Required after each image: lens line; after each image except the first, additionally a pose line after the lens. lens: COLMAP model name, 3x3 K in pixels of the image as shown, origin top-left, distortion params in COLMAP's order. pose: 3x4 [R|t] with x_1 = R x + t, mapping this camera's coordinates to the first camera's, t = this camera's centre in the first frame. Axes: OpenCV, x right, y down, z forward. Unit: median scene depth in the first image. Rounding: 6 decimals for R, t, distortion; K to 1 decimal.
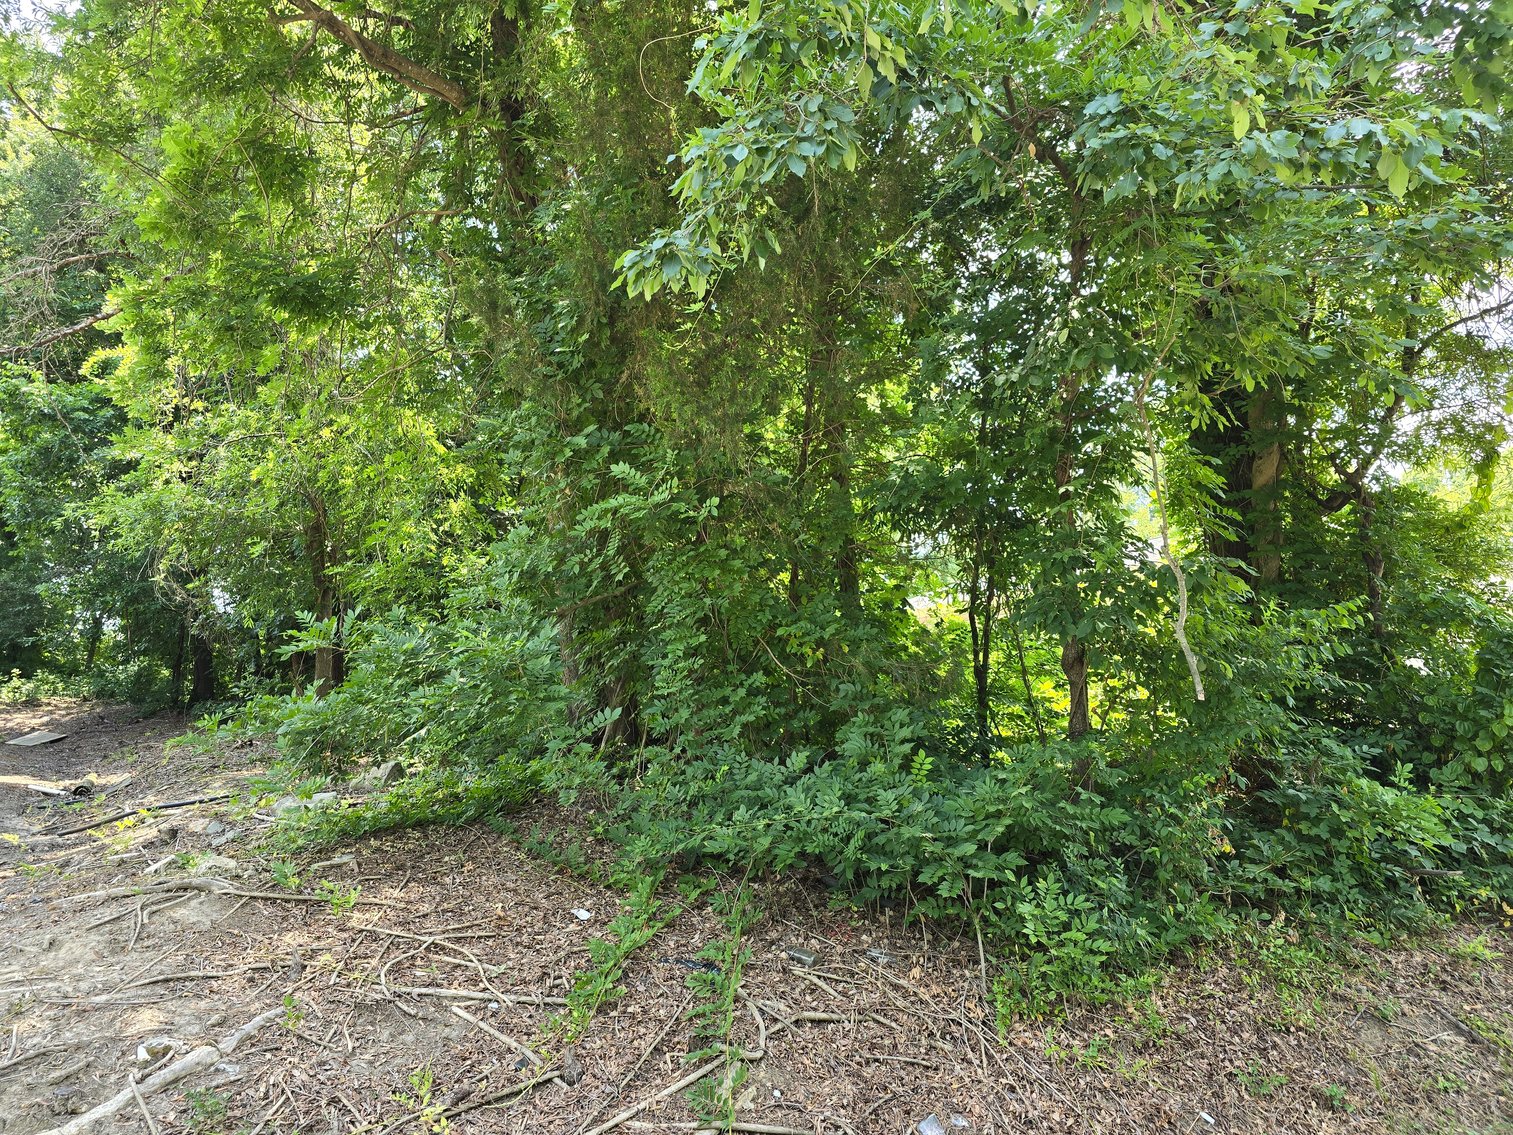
lens RADIAL K [[1000.0, 0, 756.5], [0, 1000.0, 567.5], [0, 0, 1]] dist [0.082195, -0.067265]
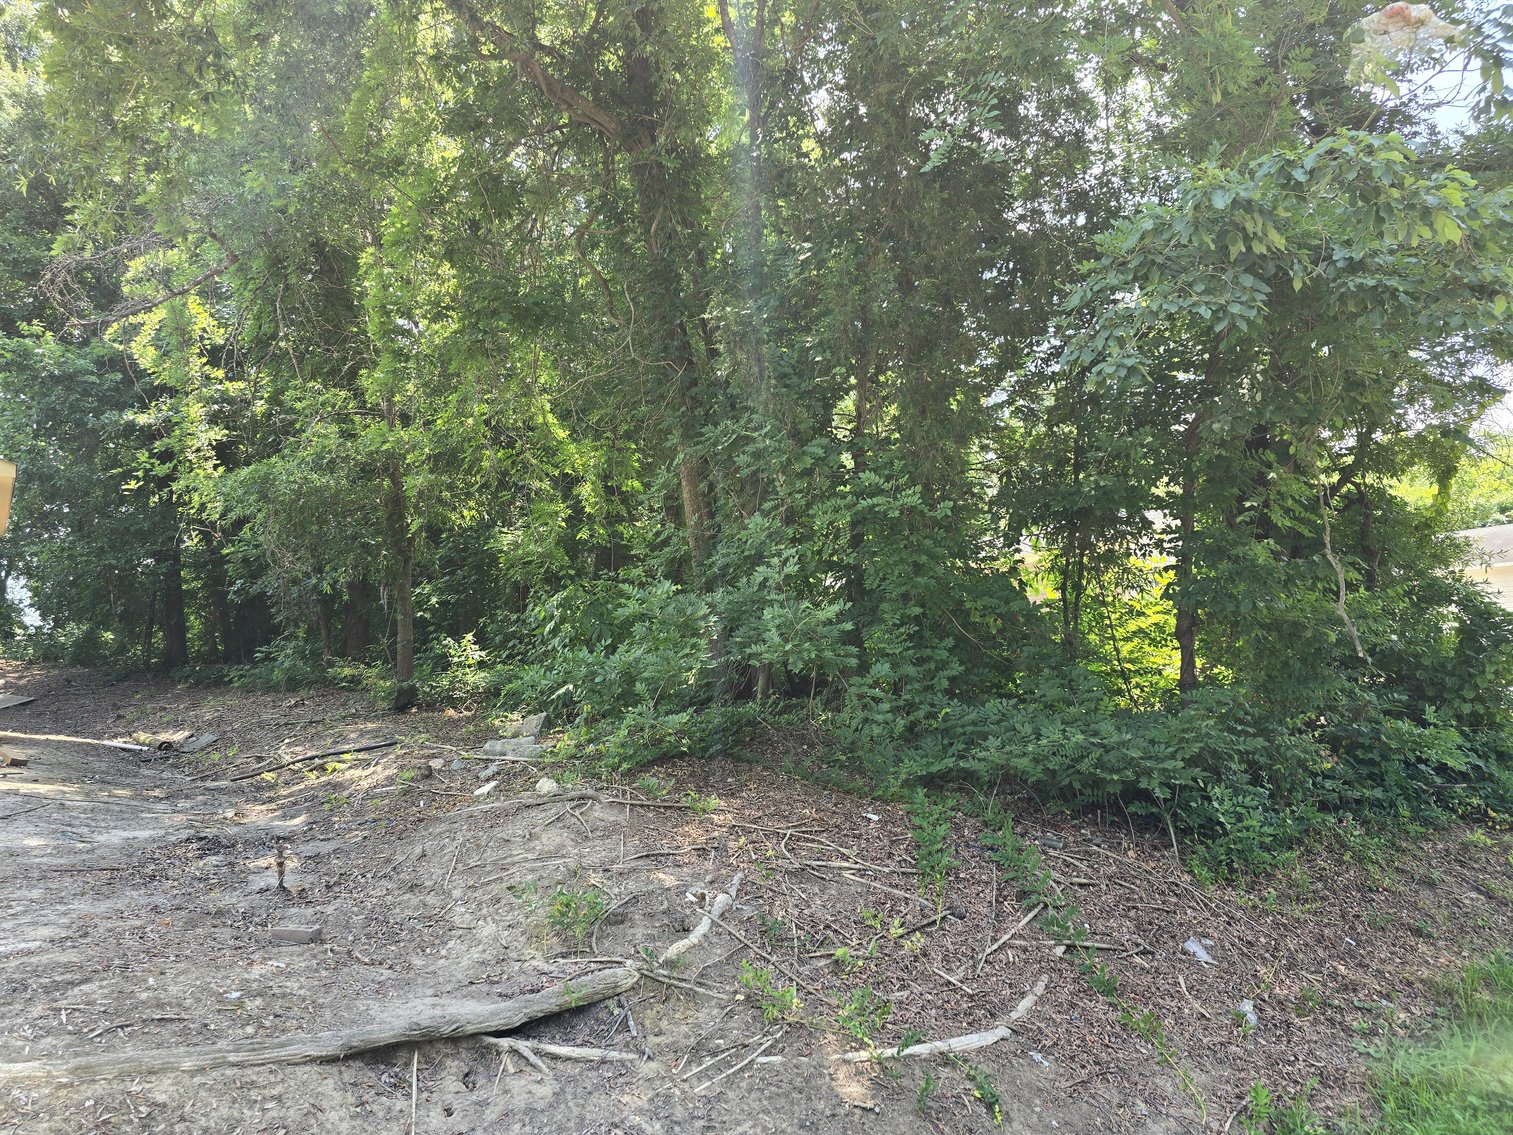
lens RADIAL K [[1000.0, 0, 756.5], [0, 1000.0, 567.5], [0, 0, 1]] dist [0.082195, -0.067265]
pose [[0.993369, 0.013730, 0.114147, -0.407724], [-0.017296, 0.999391, 0.030307, -0.018008], [-0.113661, -0.032081, 0.993002, -0.239106]]
